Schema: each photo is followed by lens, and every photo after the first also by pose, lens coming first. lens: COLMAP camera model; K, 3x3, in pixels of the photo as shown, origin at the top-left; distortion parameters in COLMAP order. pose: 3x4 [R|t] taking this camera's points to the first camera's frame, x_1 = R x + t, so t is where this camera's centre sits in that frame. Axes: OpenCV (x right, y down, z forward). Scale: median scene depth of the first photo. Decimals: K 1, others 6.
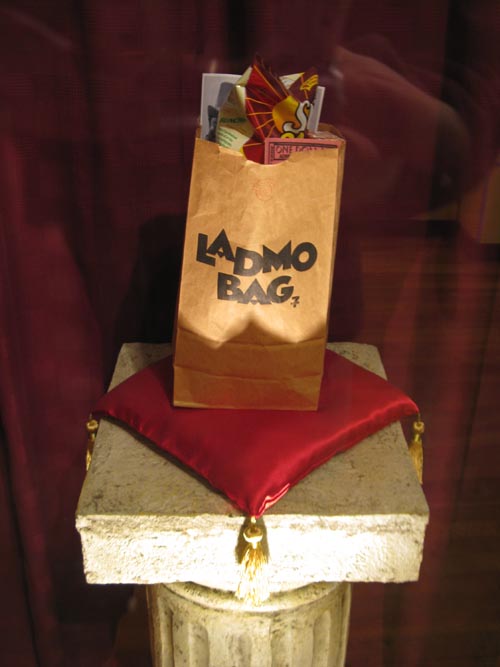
lens RADIAL K [[670.6, 0, 266.4], [0, 670.6, 340.8], [0, 0, 1]] dist [-0.130937, 0.000000]
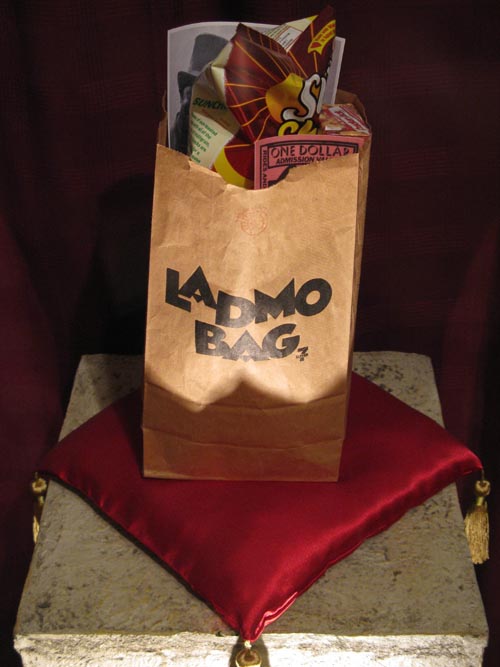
lens RADIAL K [[926.7, 0, 251.2], [0, 926.7, 333.7], [0, 0, 1]] dist [-0.021294, 0.000000]
pose [[0.998340, -0.006001, -0.057283, 0.044259], [0.011791, 0.994787, 0.101287, -0.178519], [0.056377, -0.101794, 0.993207, -0.003010]]
